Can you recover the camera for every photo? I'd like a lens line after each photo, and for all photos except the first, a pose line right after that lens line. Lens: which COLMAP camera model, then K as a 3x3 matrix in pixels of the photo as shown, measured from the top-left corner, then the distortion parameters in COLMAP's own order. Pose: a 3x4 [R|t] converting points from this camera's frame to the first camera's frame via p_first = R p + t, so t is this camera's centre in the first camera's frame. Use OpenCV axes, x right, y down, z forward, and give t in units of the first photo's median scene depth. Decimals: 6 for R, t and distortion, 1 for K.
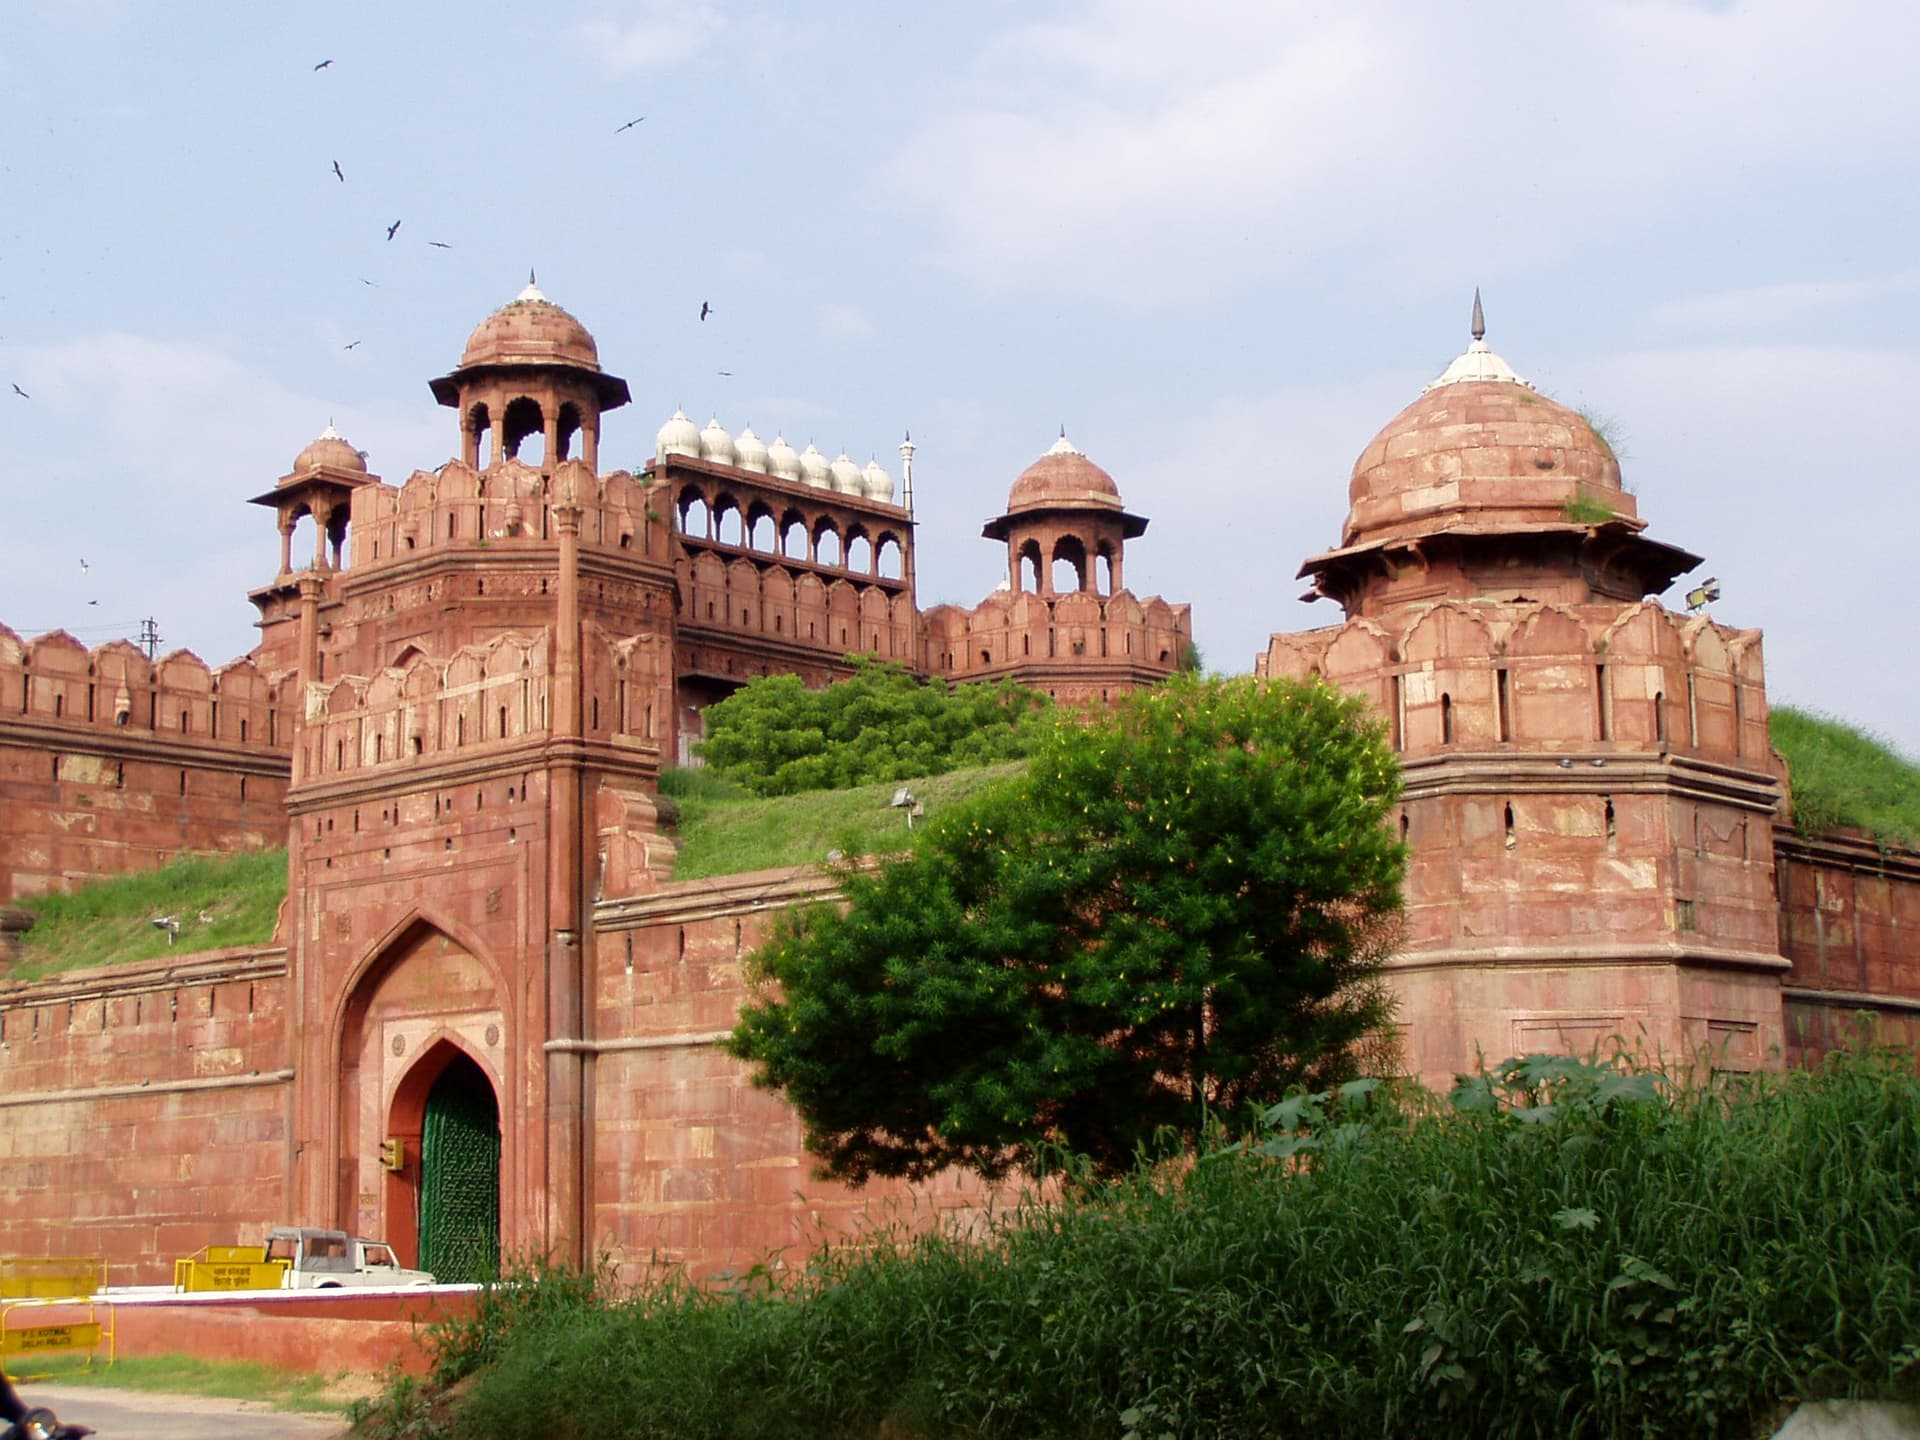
lens RADIAL K [[2783.1, 0, 962.3], [0, 2783.1, 719.4], [0, 0, 1]] dist [-0.174500, 0.588703]
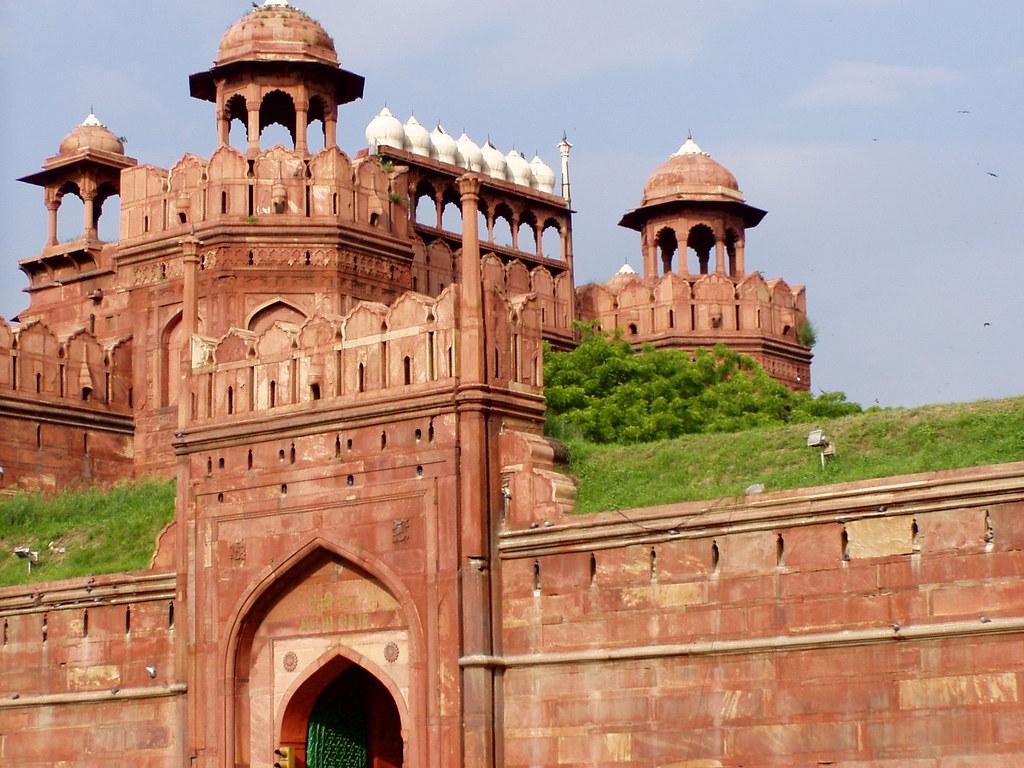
lens RADIAL K [[2389.1, 0, 512.1], [0, 2389.1, 386.1], [0, 0, 1]] dist [-0.072449, -0.107619]
pose [[0.998473, 0.010641, 0.054203, -0.165616], [-0.010395, 0.999934, -0.004817, 0.010806], [-0.054251, 0.004247, 0.998518, 0.037294]]
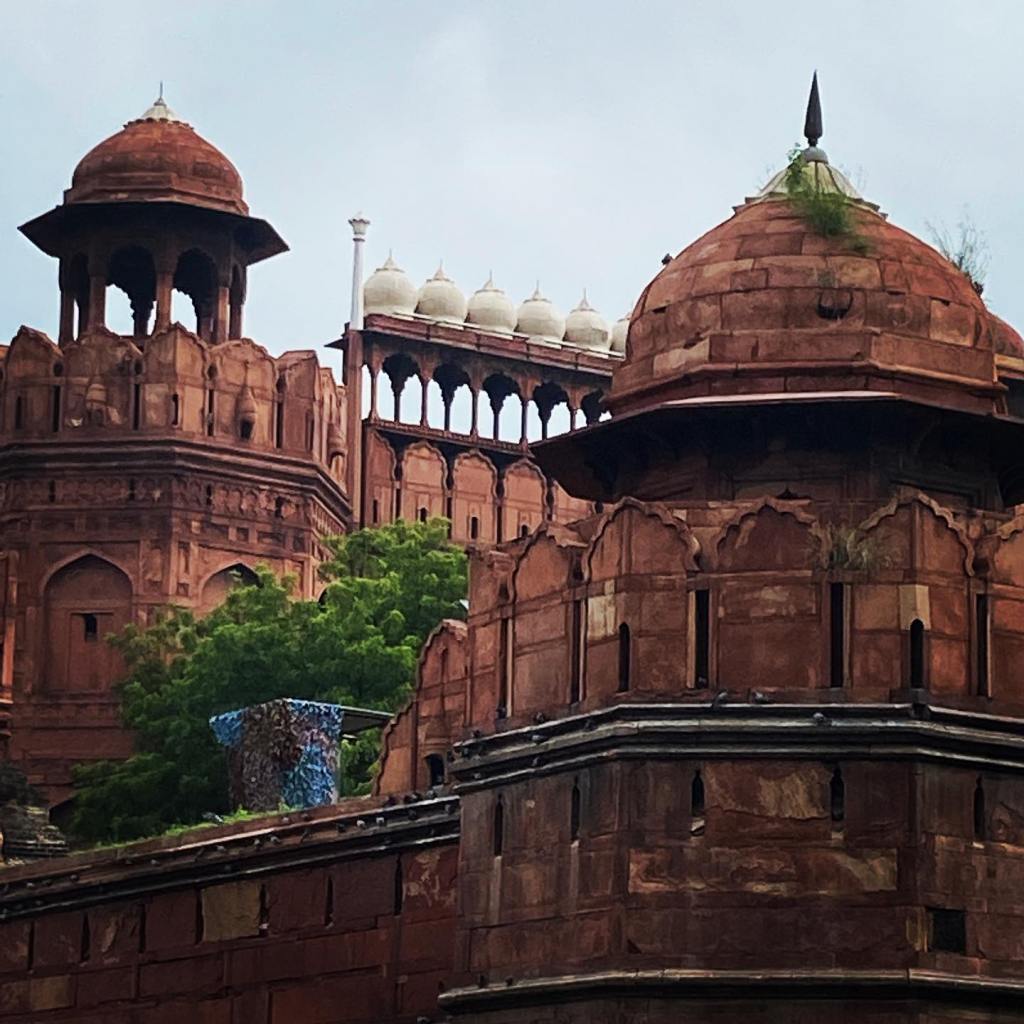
lens RADIAL K [[3733.3, 0, 512.1], [0, 3733.3, 460.8], [0, 0, 1]] dist [0.062043, 0.877982]
pose [[0.978726, -0.013384, -0.204735, 0.228737], [0.002231, 0.998505, -0.054607, 0.001102], [0.205160, 0.052988, 0.977293, 0.007893]]
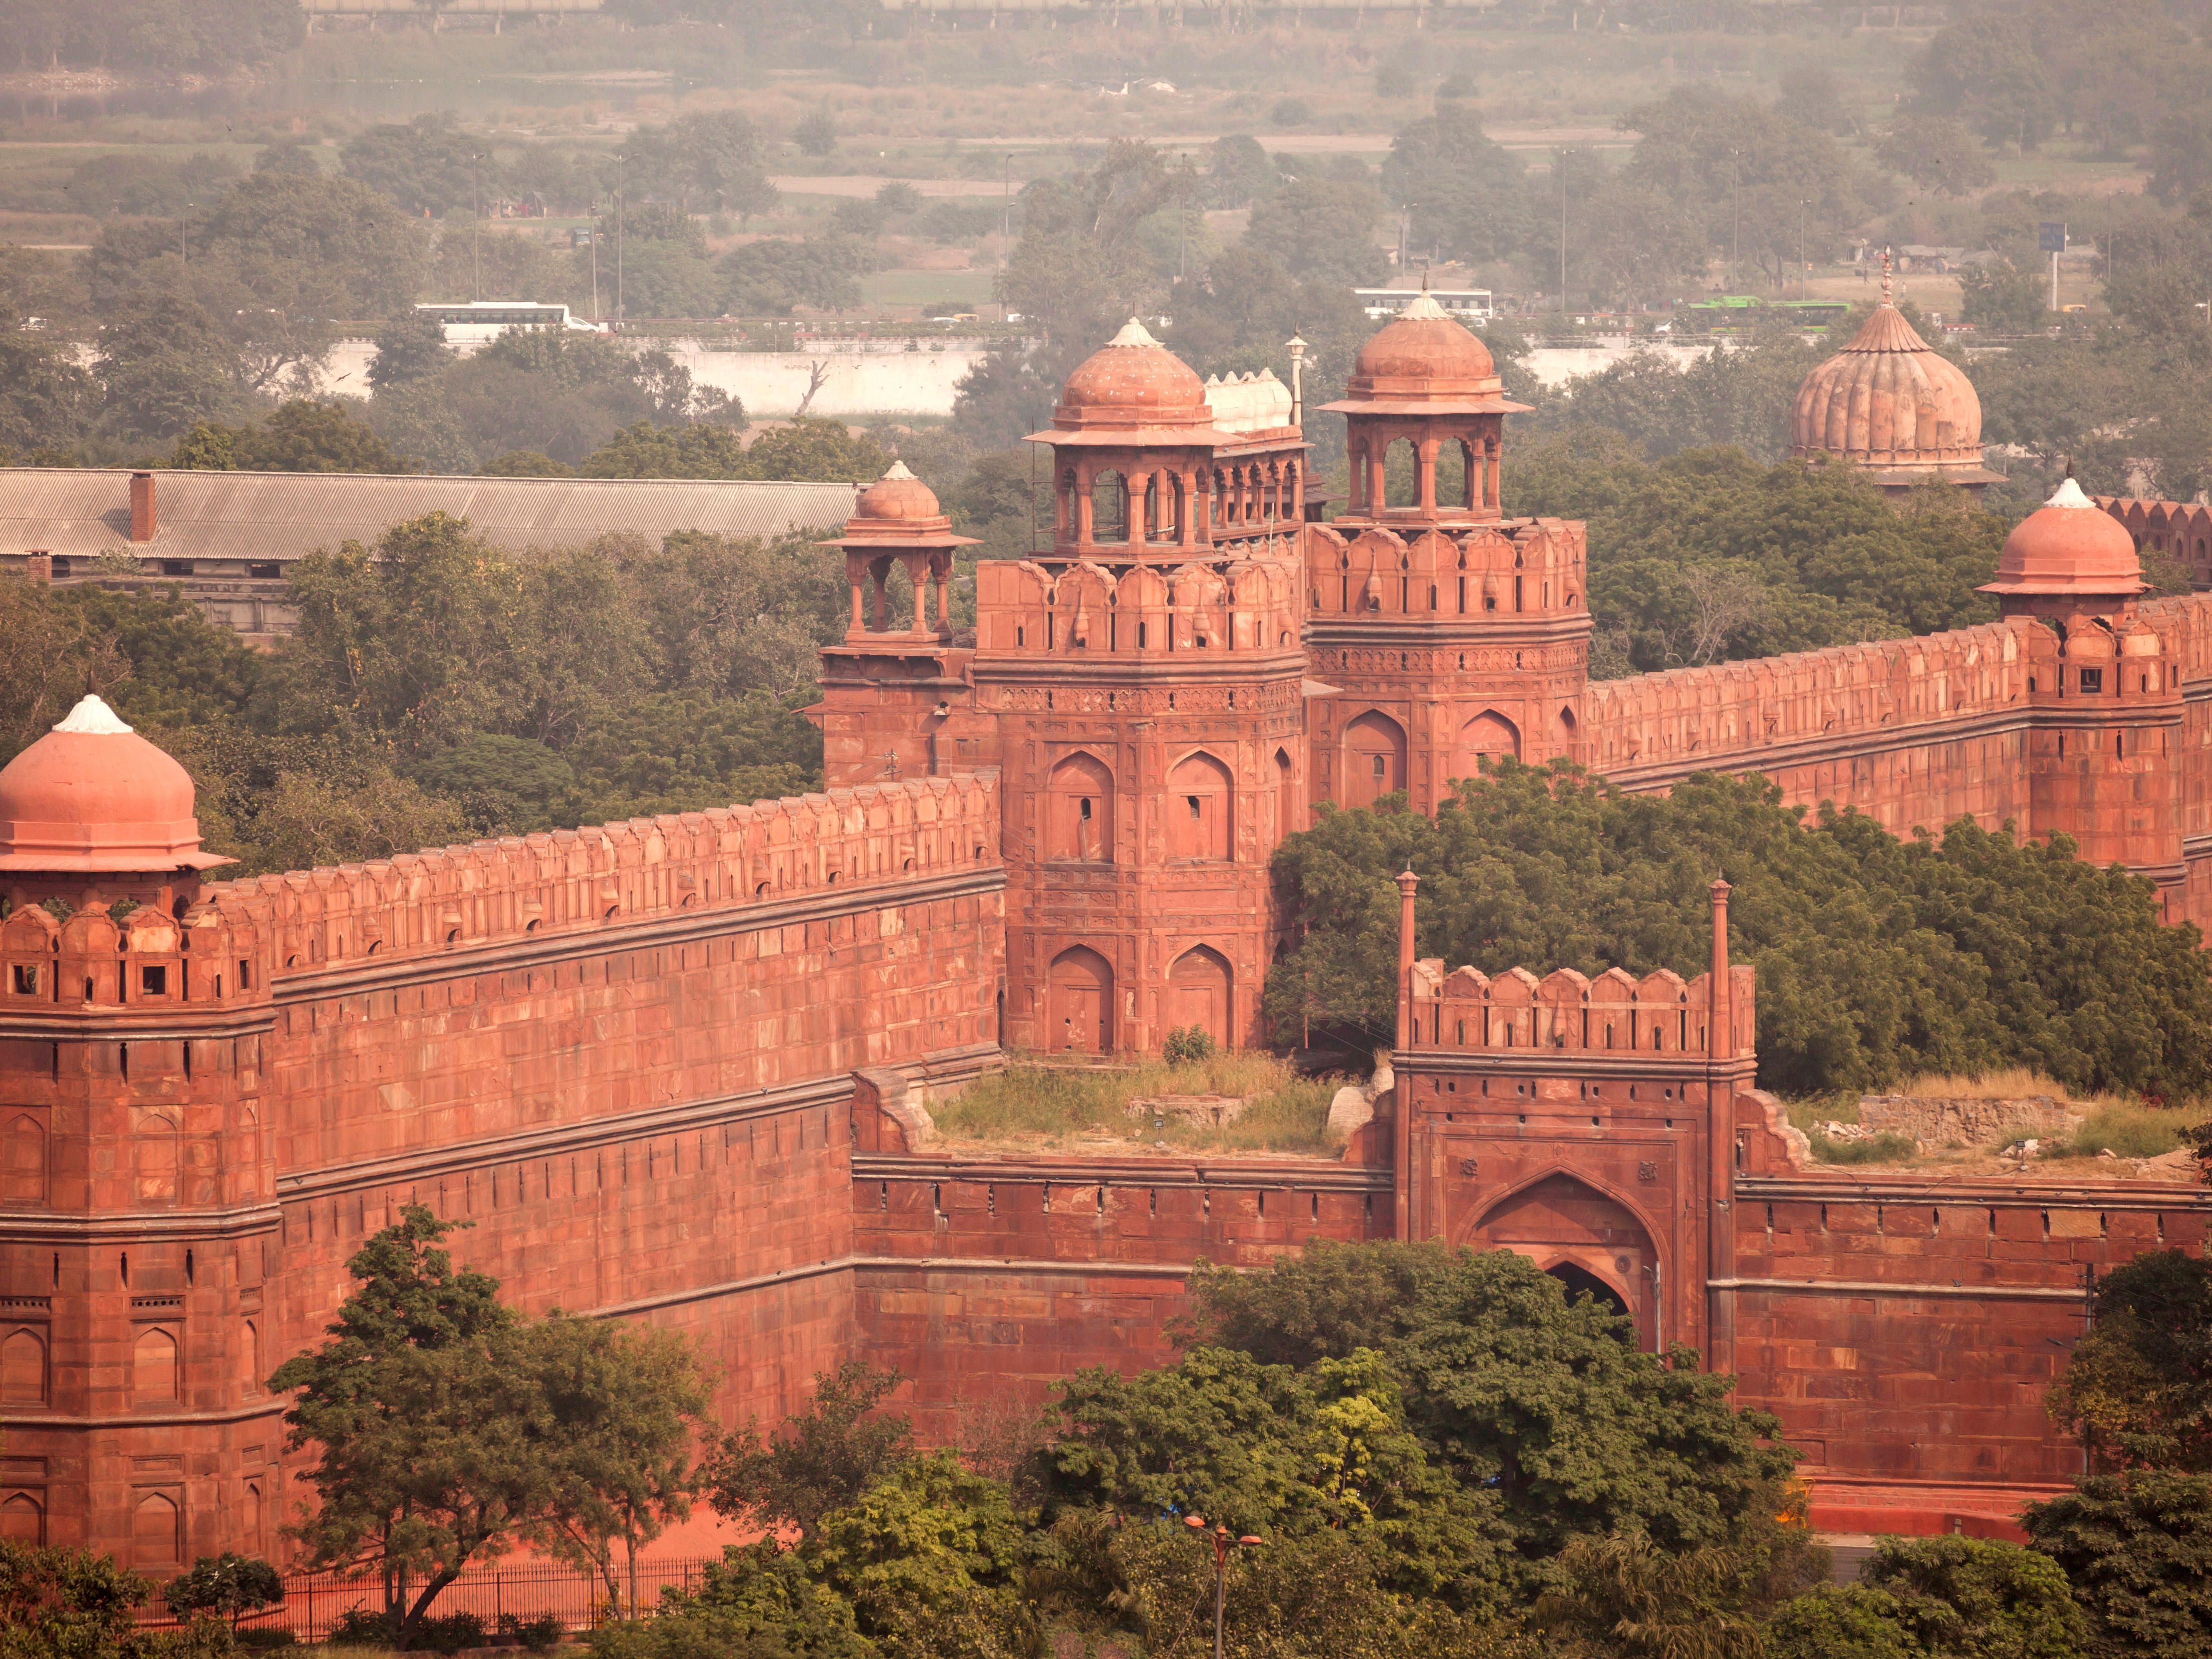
lens RADIAL K [[9127.8, 0, 1106.8], [0, 9127.8, 828.1], [0, 0, 1]] dist [0.401325, 2.097658]
pose [[0.952813, 0.013710, 0.303248, -1.663010], [-0.070100, 0.981916, 0.175861, -0.809721], [-0.295353, -0.188820, 0.936543, -2.874743]]
